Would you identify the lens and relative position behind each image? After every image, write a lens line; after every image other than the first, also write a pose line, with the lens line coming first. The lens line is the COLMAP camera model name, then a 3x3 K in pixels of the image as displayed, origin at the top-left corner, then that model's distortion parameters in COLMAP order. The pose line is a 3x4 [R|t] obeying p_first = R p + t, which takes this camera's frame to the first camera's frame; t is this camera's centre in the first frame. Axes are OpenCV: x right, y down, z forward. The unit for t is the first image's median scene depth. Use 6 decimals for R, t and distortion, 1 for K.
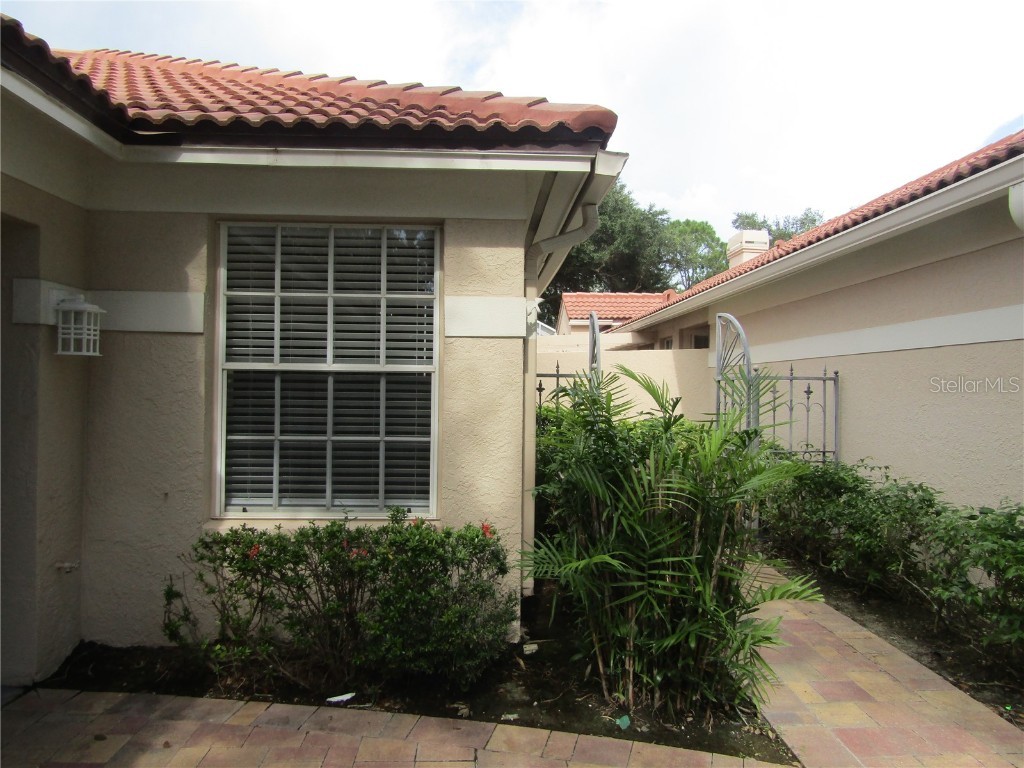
lens RADIAL K [[760.9, 0, 511.0], [0, 760.9, 367.3], [0, 0, 1]] dist [-0.003691, -0.000216]
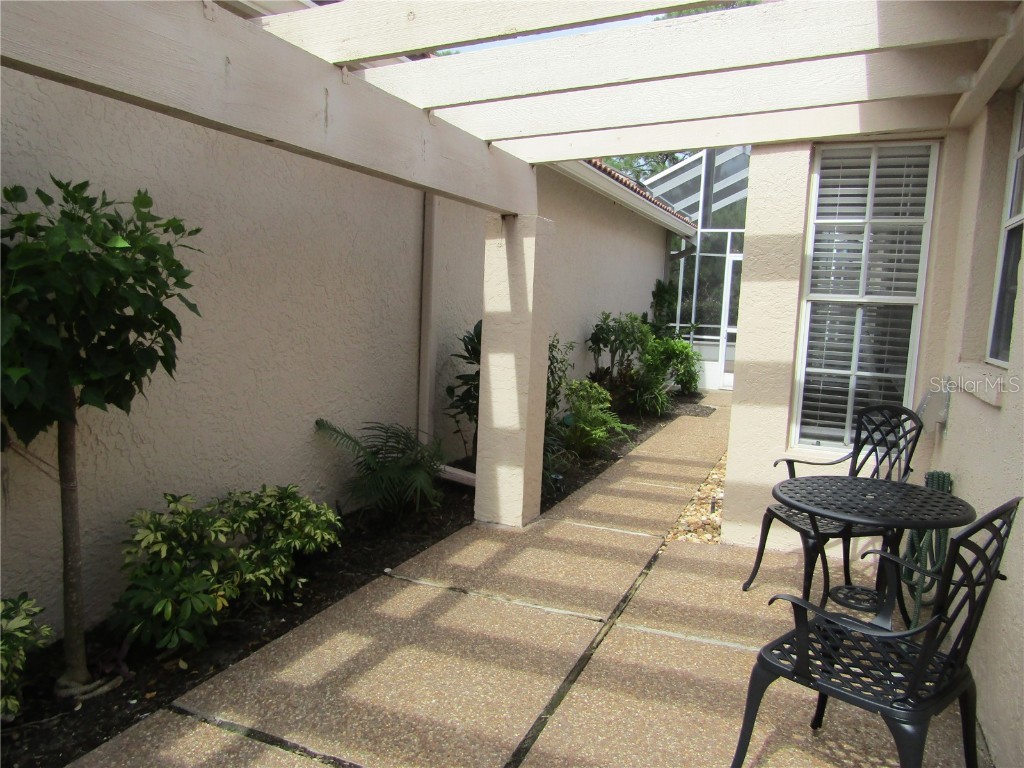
lens RADIAL K [[723.7, 0, 512.0], [0, 723.7, 384.0], [0, 0, 1]] dist [-0.010087, 0.000017]
pose [[0.902277, 0.078477, -0.423955, -0.240130], [-0.023567, 0.990803, 0.133247, -0.004476], [0.430513, -0.110234, 0.895828, -0.001829]]
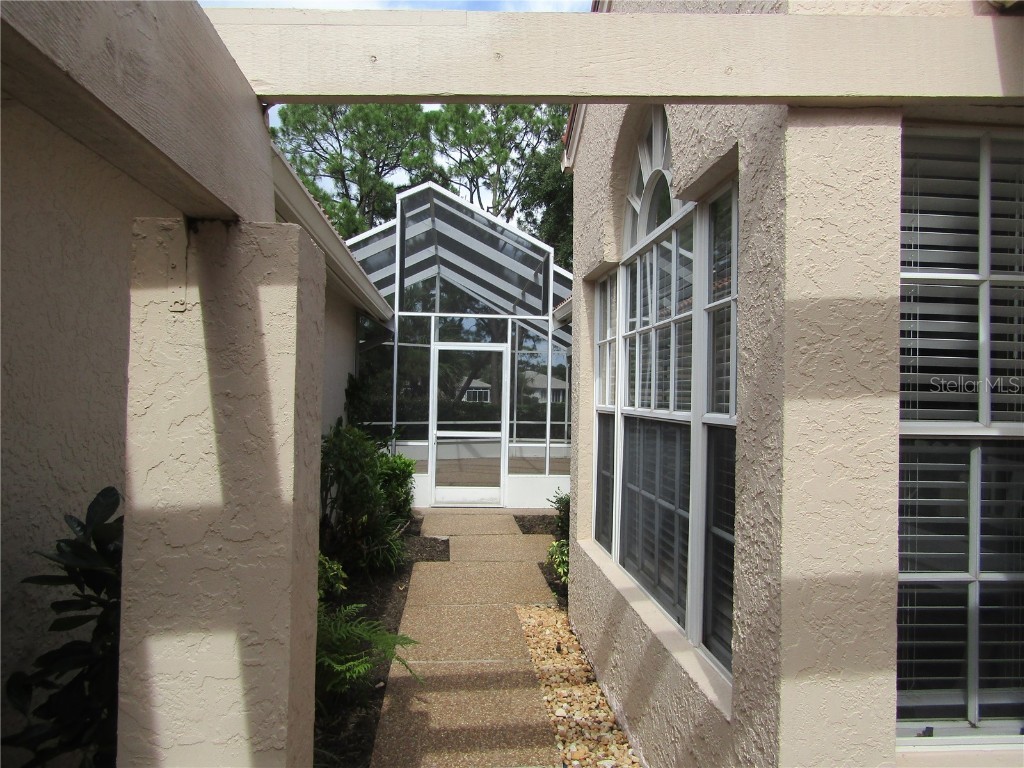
lens RADIAL K [[723.7, 0, 512.0], [0, 723.7, 384.0], [0, 0, 1]] dist [-0.010087, 0.000017]
pose [[0.998700, 0.008352, 0.050276, -0.554535], [-0.008615, 0.999950, 0.005019, -0.028016], [-0.050231, -0.005445, 0.998723, 0.561925]]
